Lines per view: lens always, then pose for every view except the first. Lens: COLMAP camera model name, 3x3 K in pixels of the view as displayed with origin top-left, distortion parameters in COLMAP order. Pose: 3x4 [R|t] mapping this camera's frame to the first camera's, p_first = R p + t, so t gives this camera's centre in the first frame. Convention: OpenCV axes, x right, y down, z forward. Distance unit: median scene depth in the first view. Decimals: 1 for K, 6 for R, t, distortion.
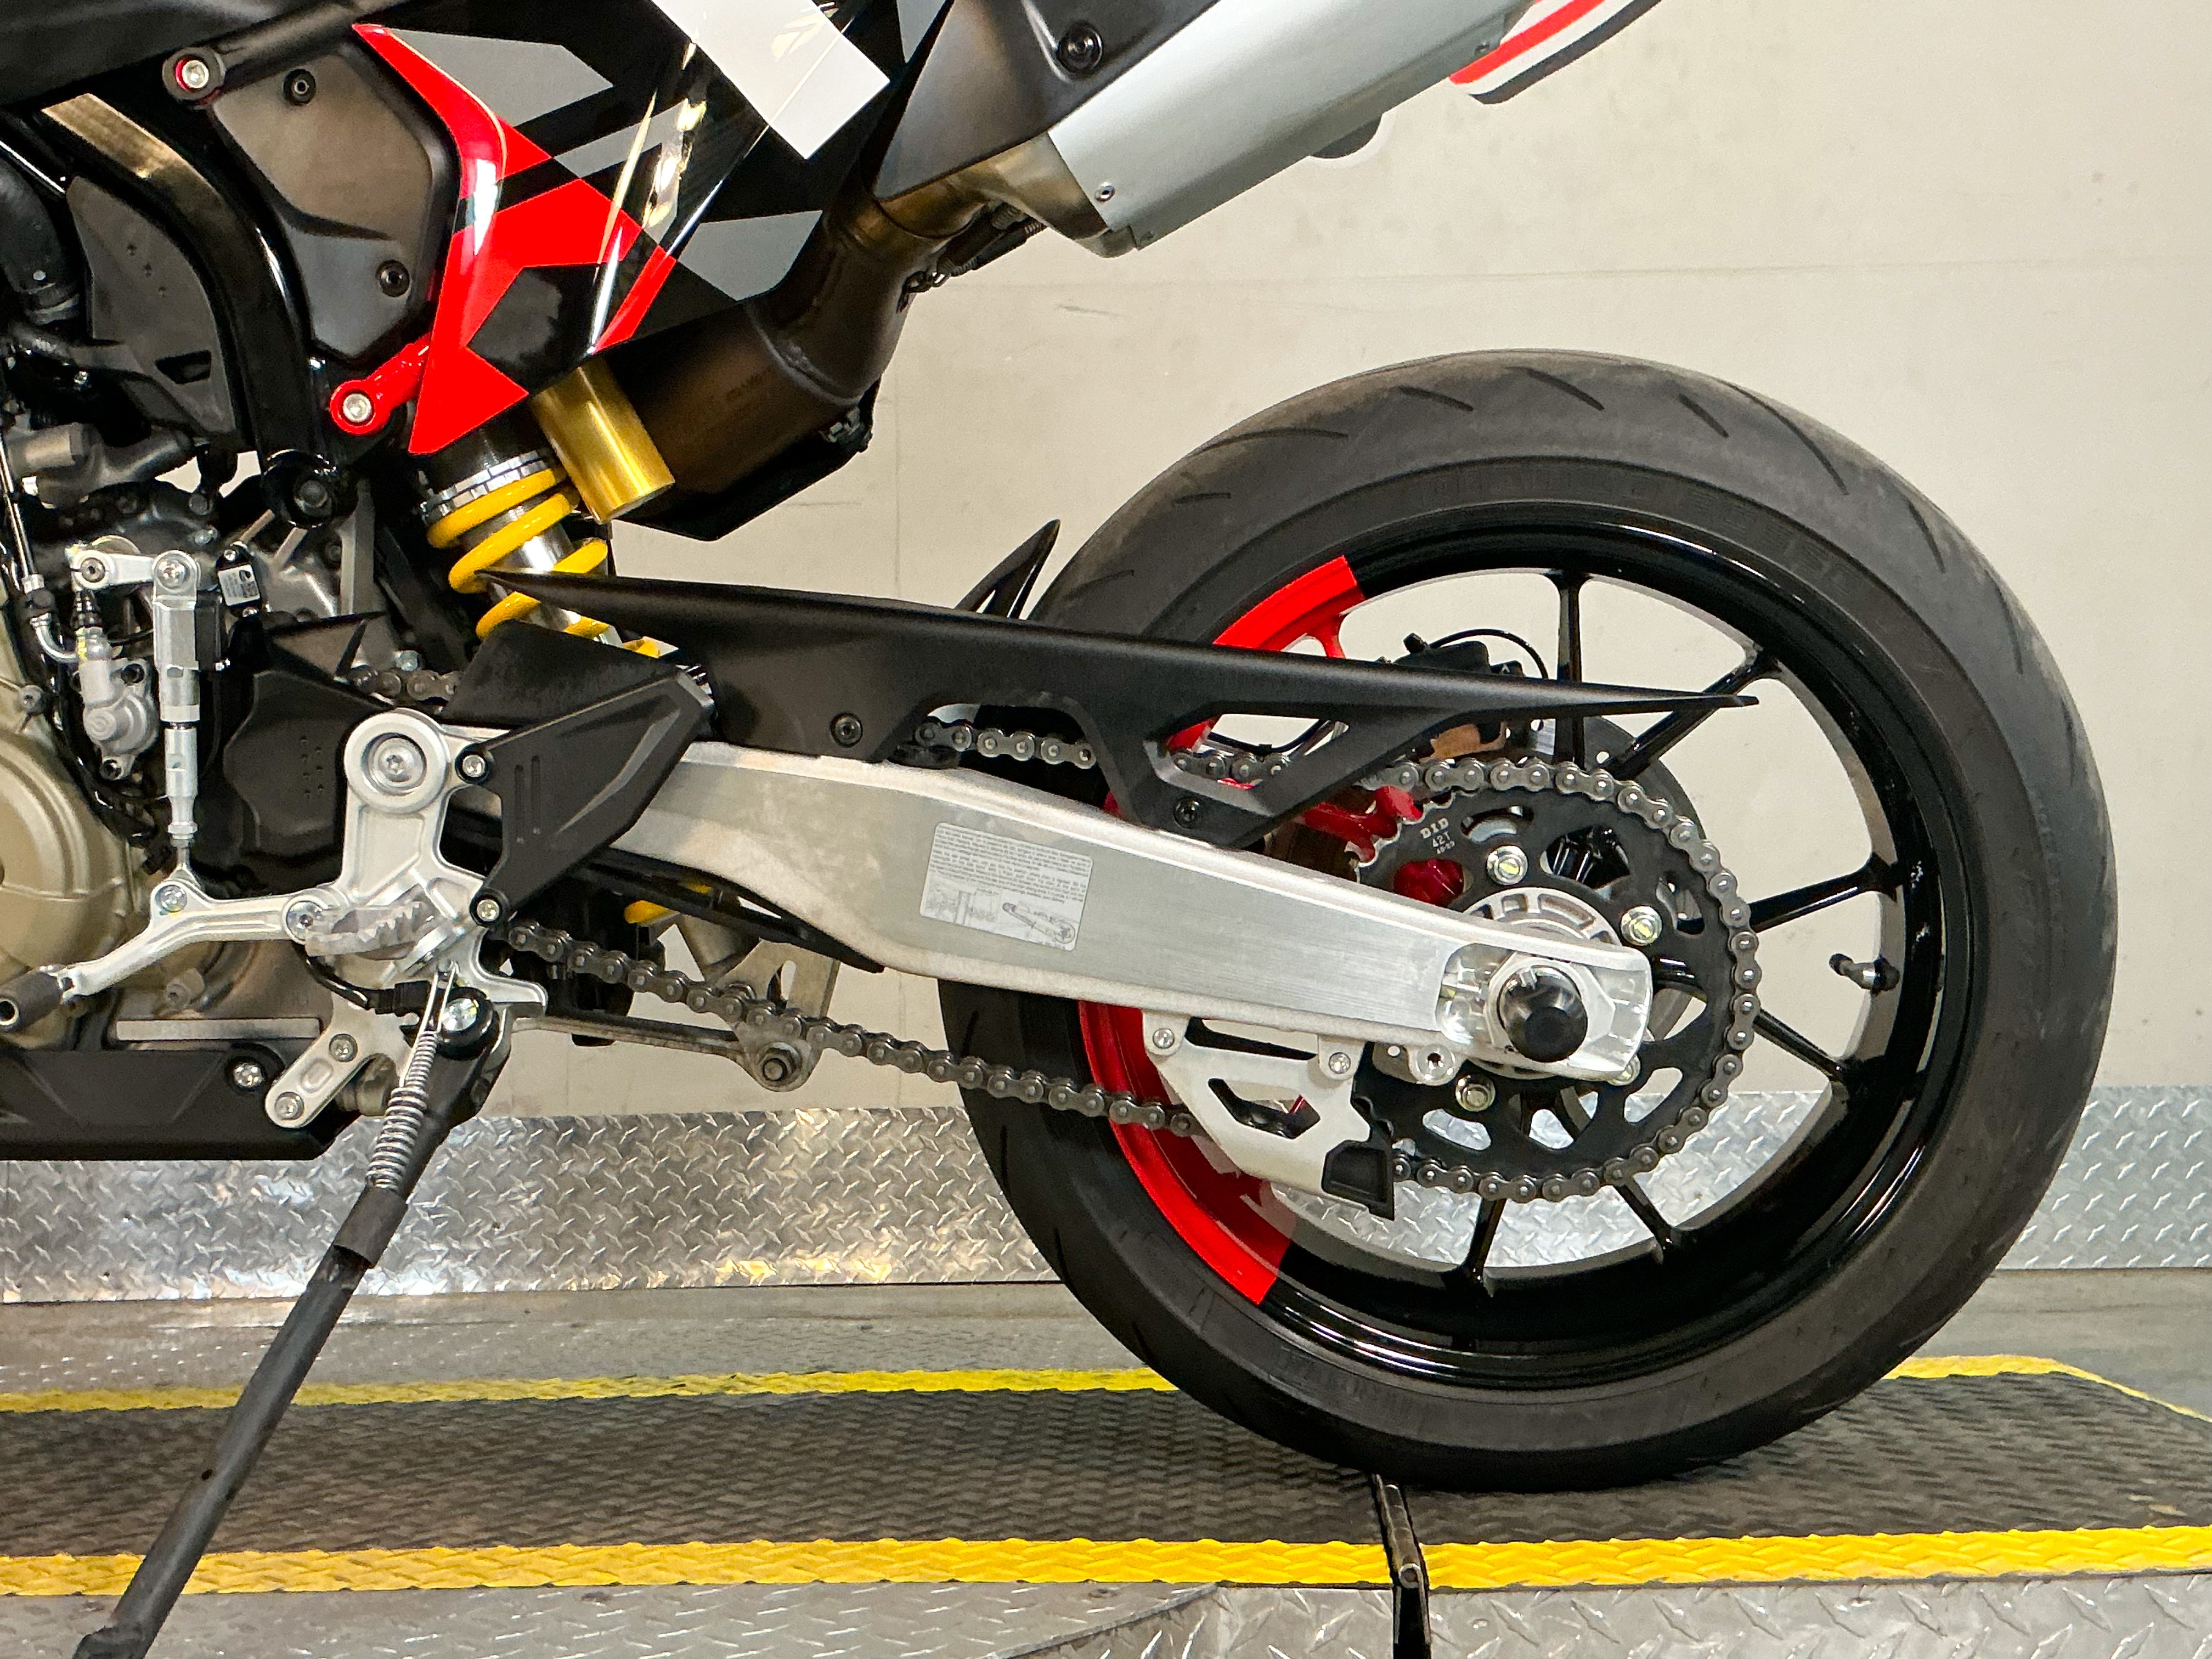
lens RADIAL K [[2647.5, 0, 1106.0], [0, 2647.5, 829.5], [0, 0, 1]] dist [0.148732, -0.302285]
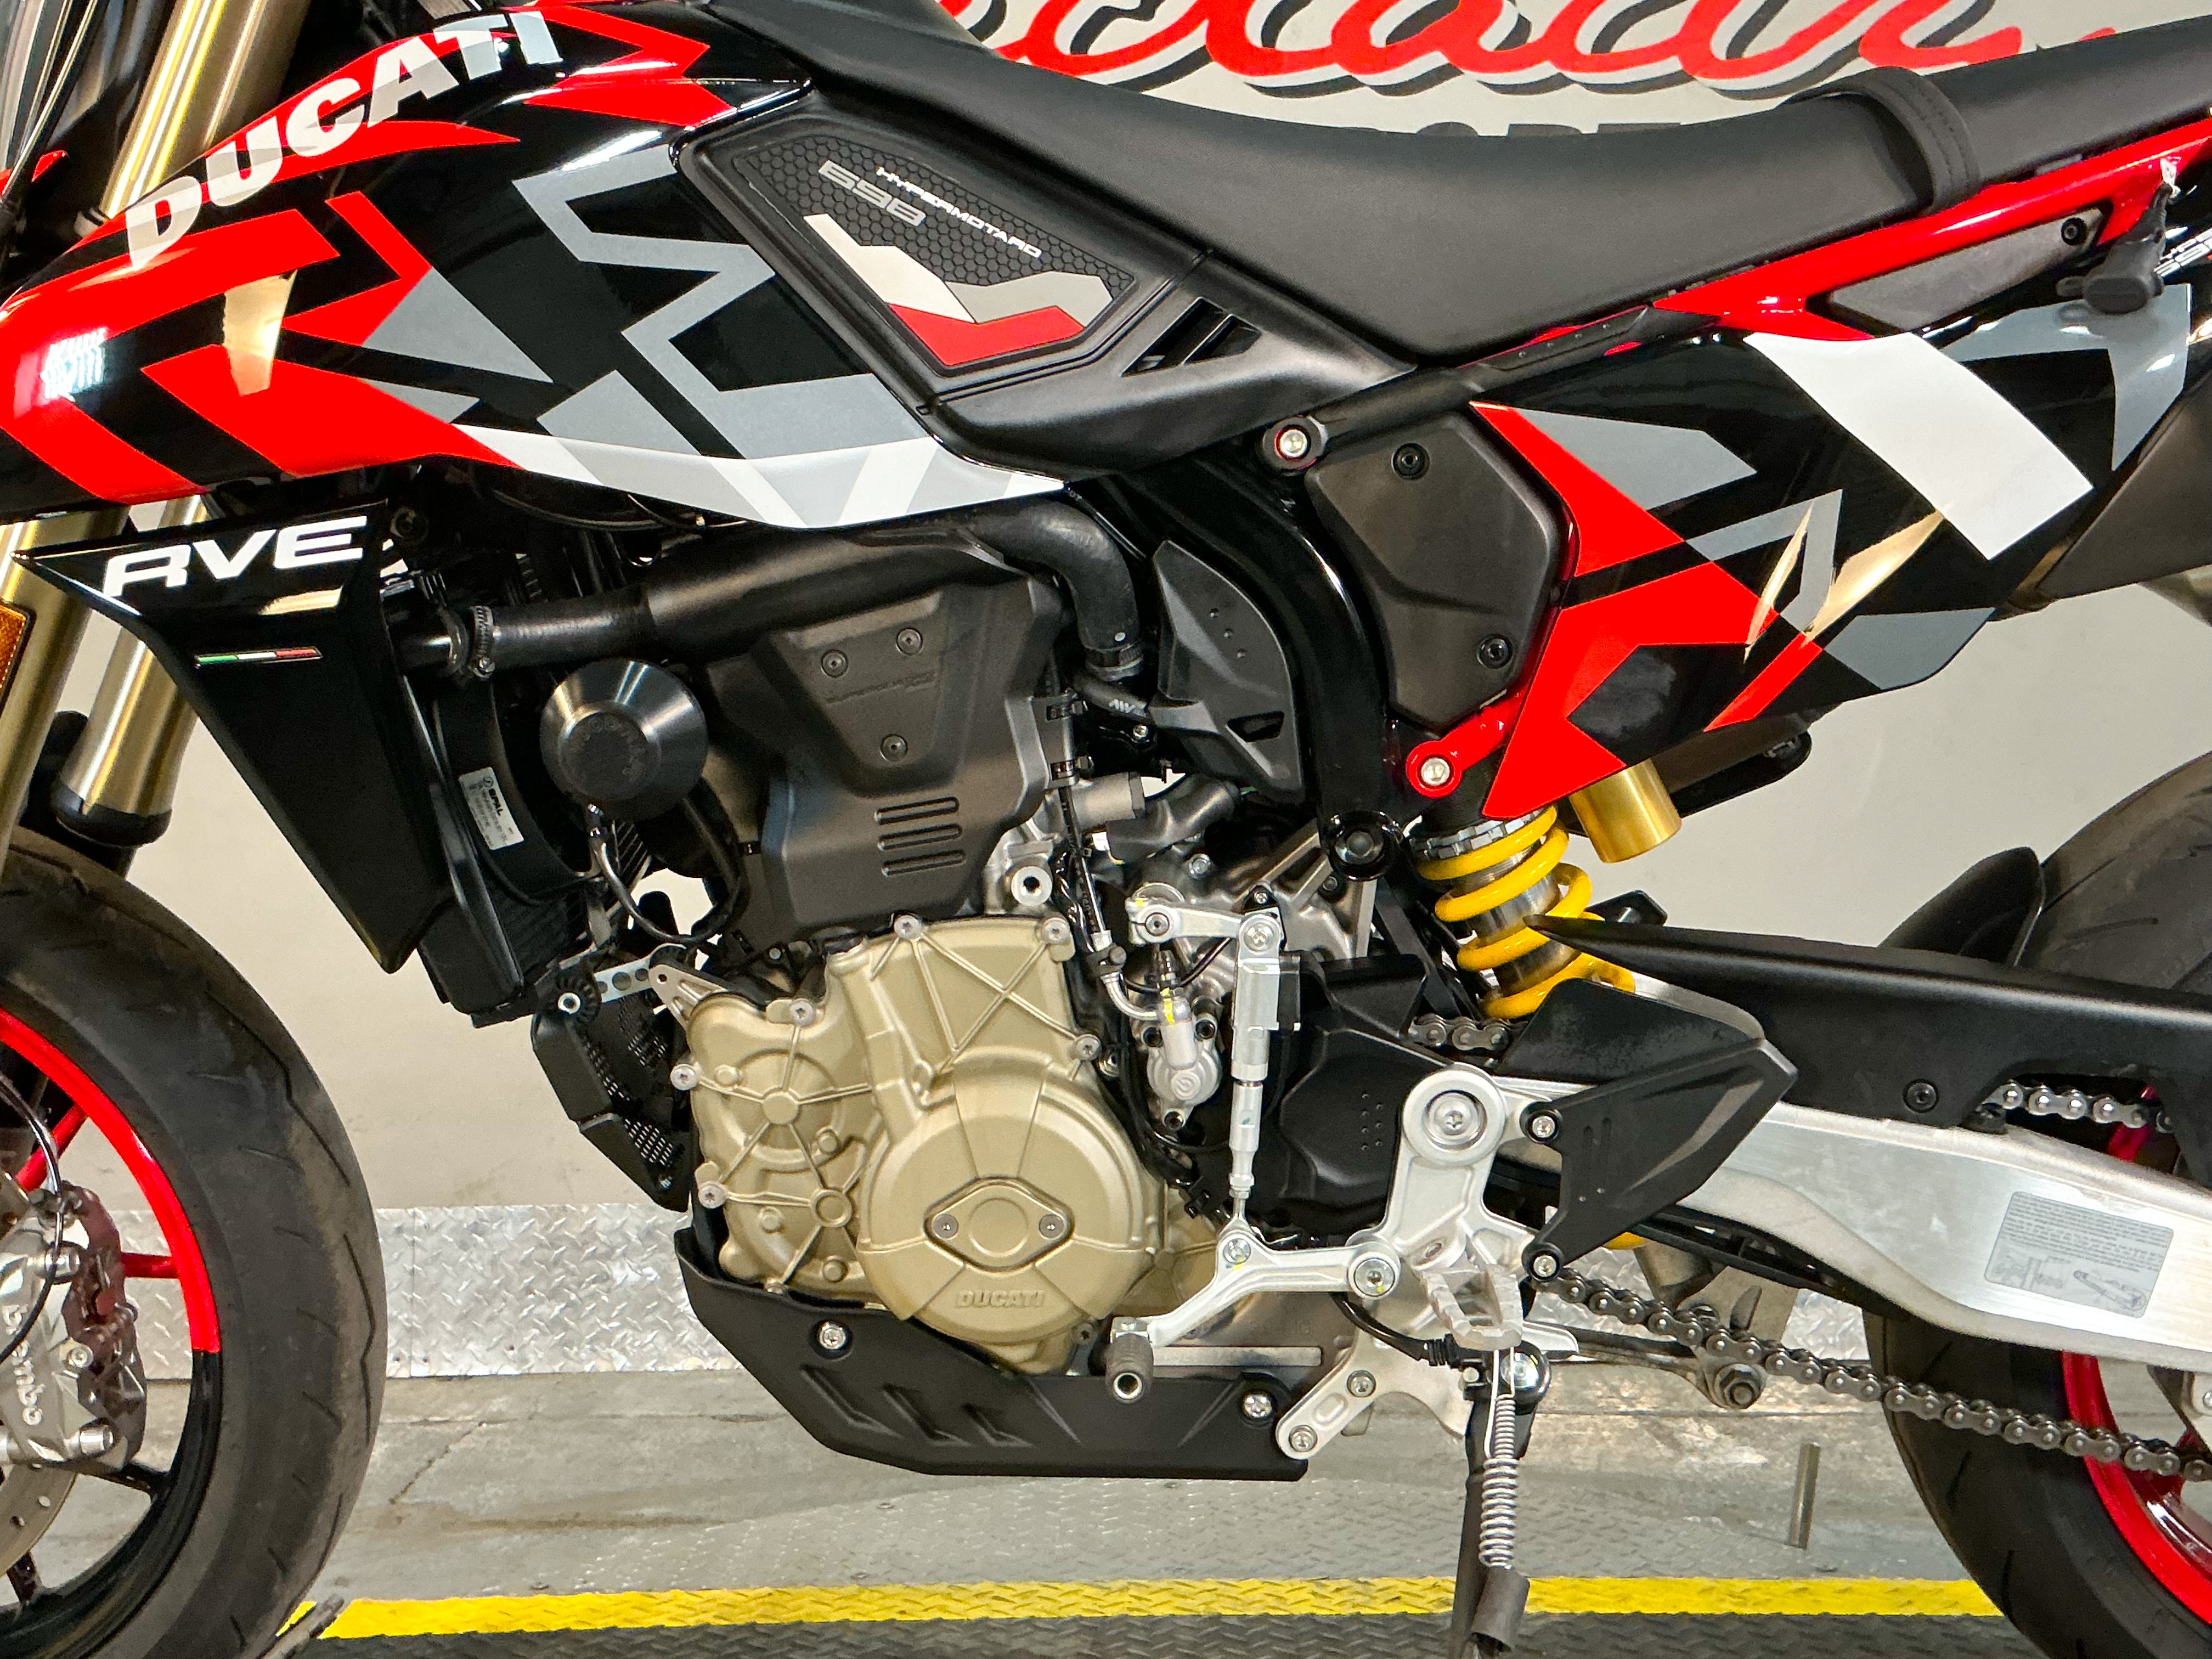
lens RADIAL K [[2461.3, 0, 1106.0], [0, 2461.3, 829.5], [0, 0, 1]] dist [0.156180, -0.290911]
pose [[0.999043, 0.008380, 0.042920, -0.435595], [-0.009735, 0.999457, 0.031470, -0.160875], [-0.042633, -0.031858, 0.998583, 0.076713]]
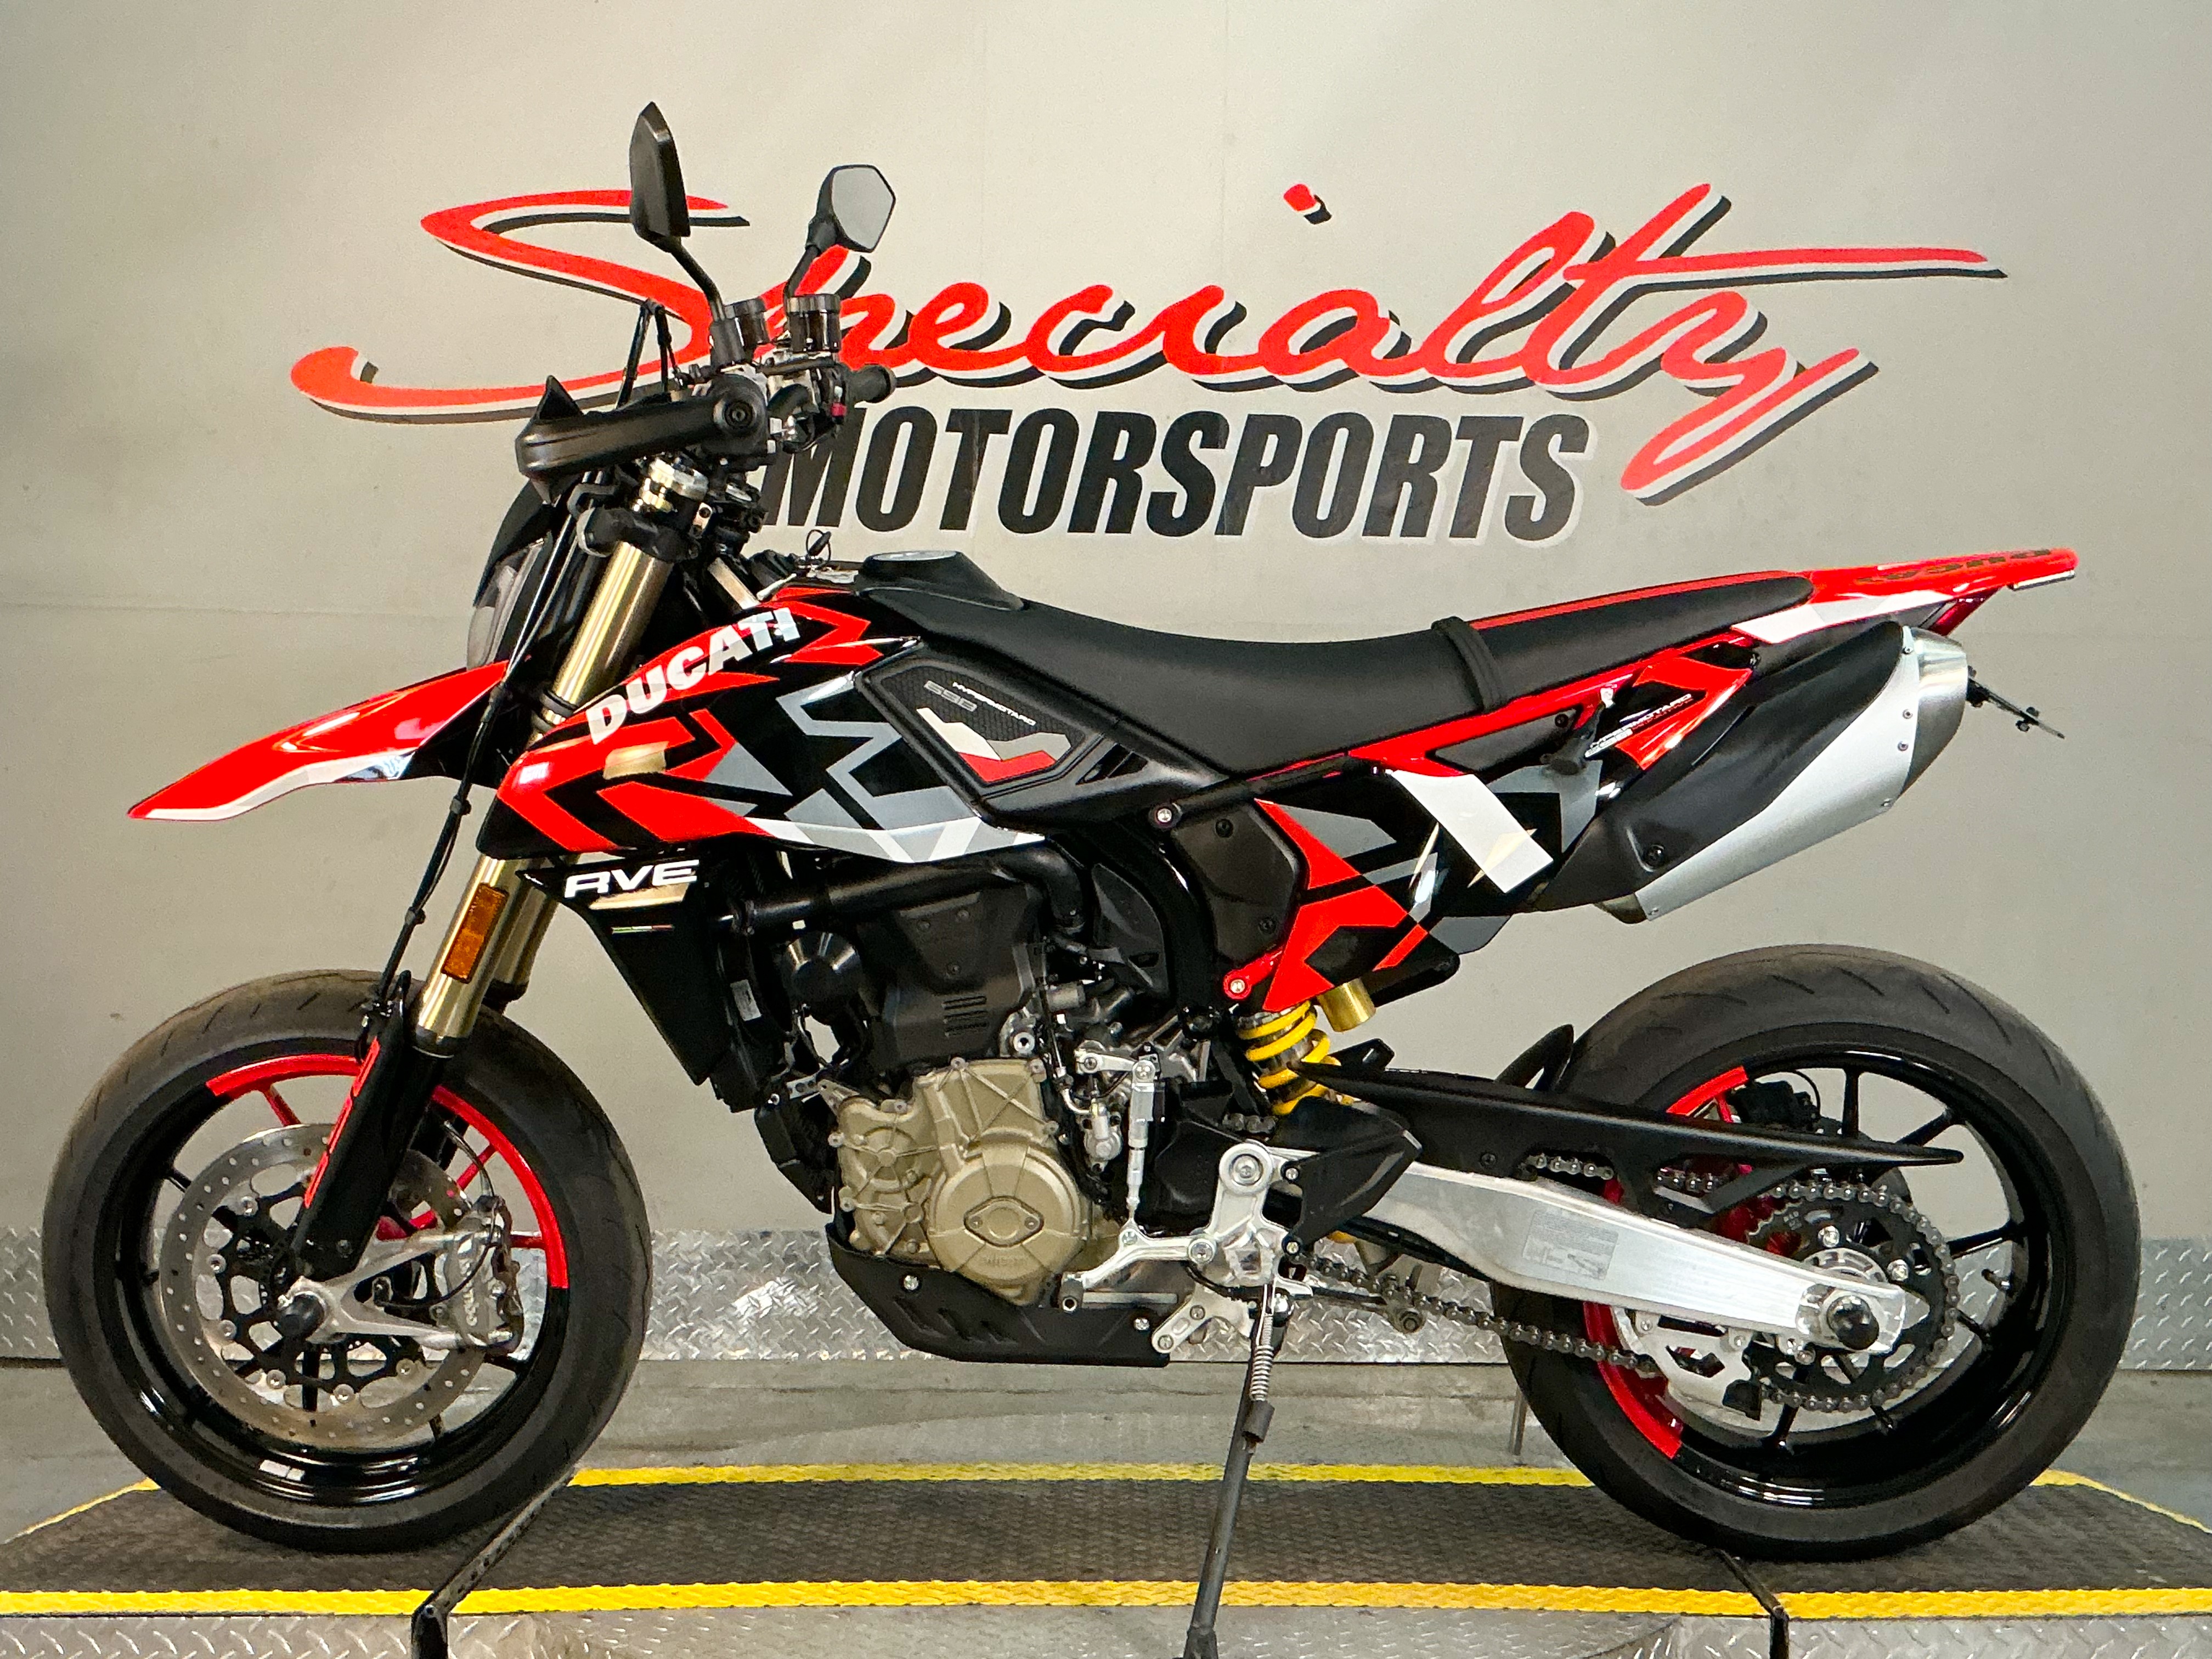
lens RADIAL K [[2744.7, 0, 1106.0], [0, 2744.7, 829.5], [0, 0, 1]] dist [0.172569, -0.393722]
pose [[0.998563, 0.025689, 0.047031, -0.461044], [-0.026763, 0.999392, 0.022333, -0.305506], [-0.046428, -0.023560, 0.998644, -0.939575]]
